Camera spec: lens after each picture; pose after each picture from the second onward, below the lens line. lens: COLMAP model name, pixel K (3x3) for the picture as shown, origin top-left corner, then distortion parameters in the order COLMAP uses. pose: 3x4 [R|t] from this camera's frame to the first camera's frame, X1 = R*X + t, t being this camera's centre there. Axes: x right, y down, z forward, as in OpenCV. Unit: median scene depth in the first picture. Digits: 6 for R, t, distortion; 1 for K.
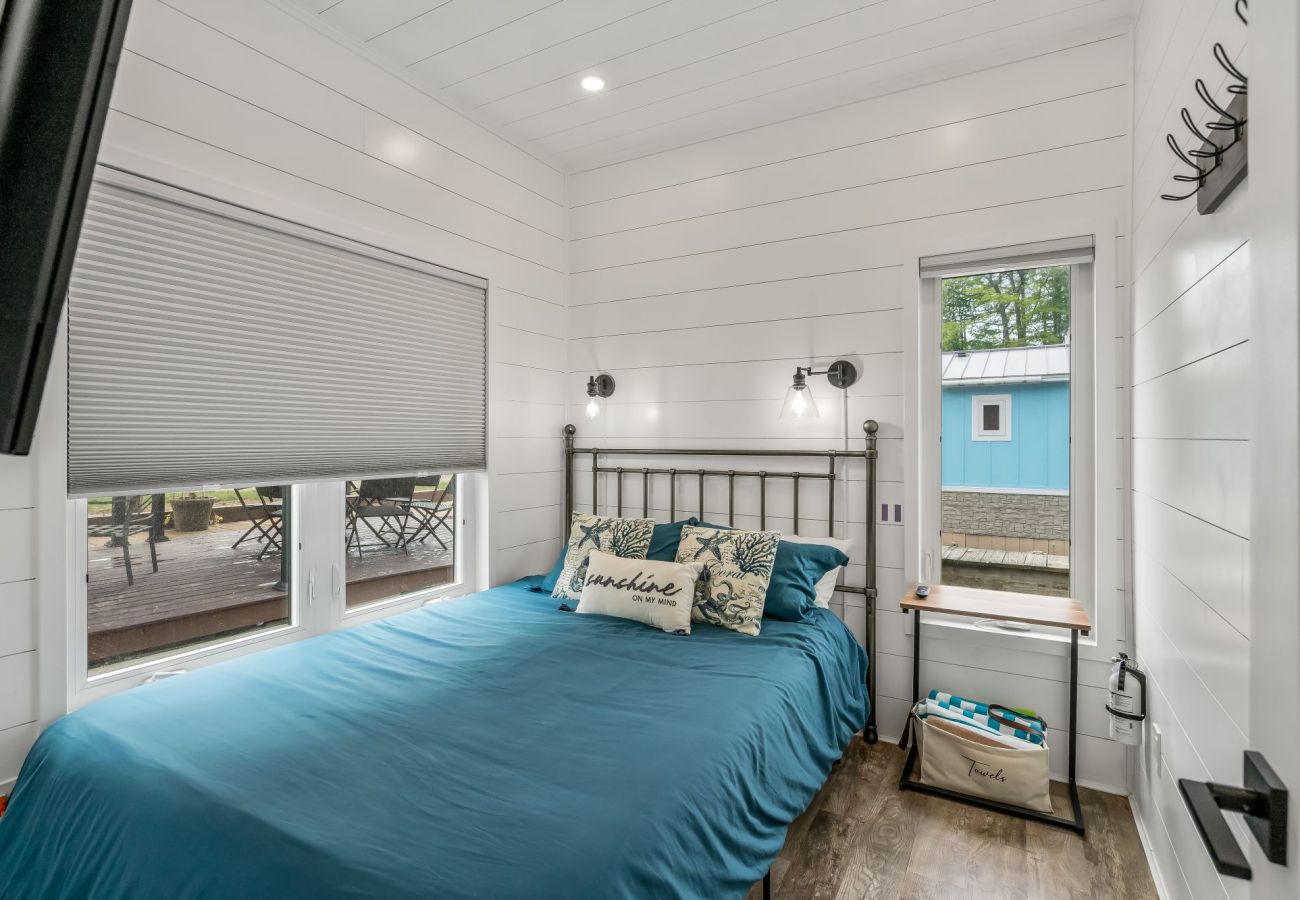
lens RADIAL K [[634.0, 0, 649.3], [0, 634.0, 431.9], [0, 0, 1]] dist [-0.000822, -0.000270]
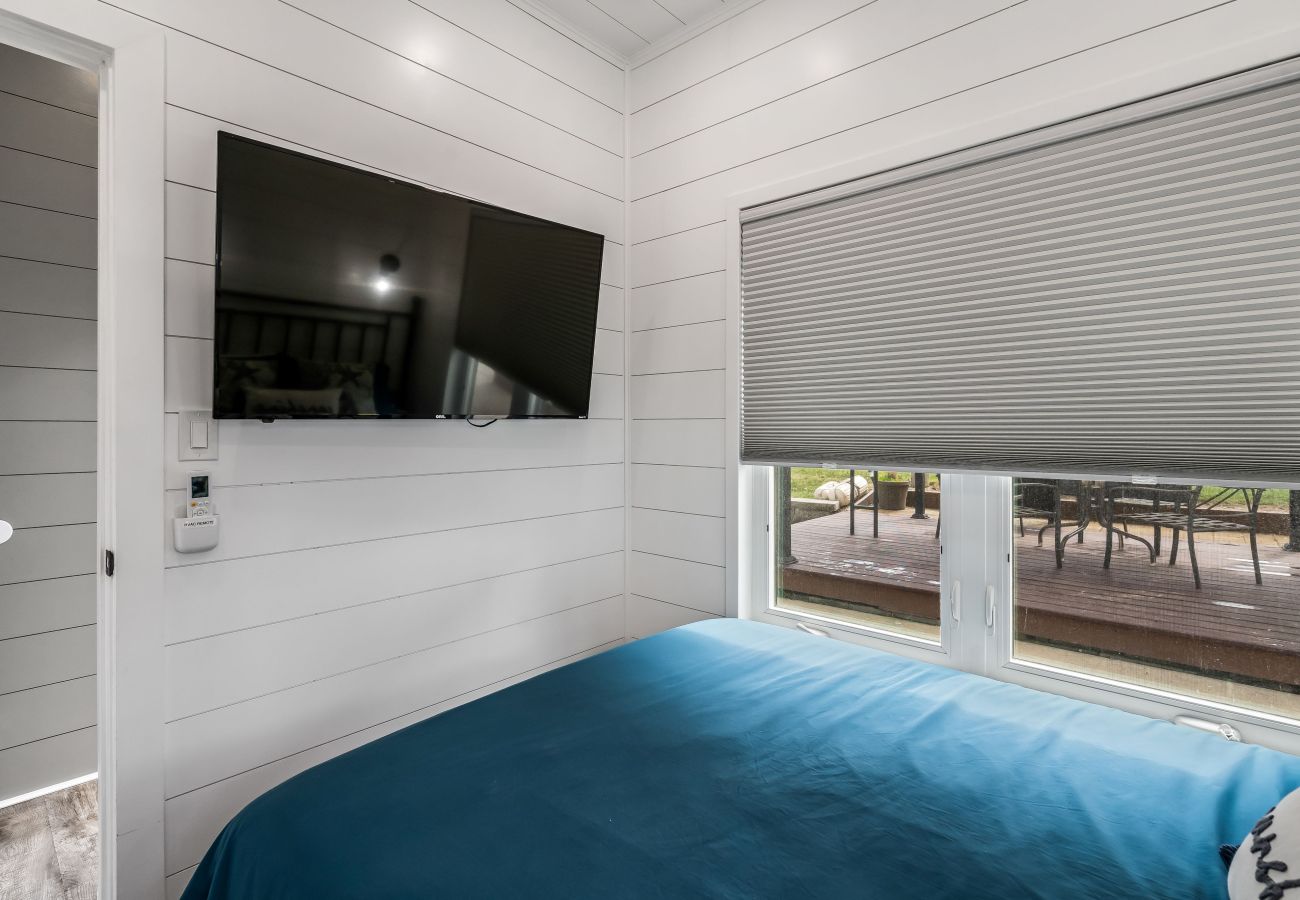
lens RADIAL K [[634.0, 0, 649.3], [0, 634.0, 431.9], [0, 0, 1]] dist [-0.000822, -0.000270]
pose [[-0.193509, 0.006447, -0.981077, 0.323491], [0.019503, 0.999806, 0.002724, 0.018095], [0.980905, -0.018607, -0.193597, 0.767499]]
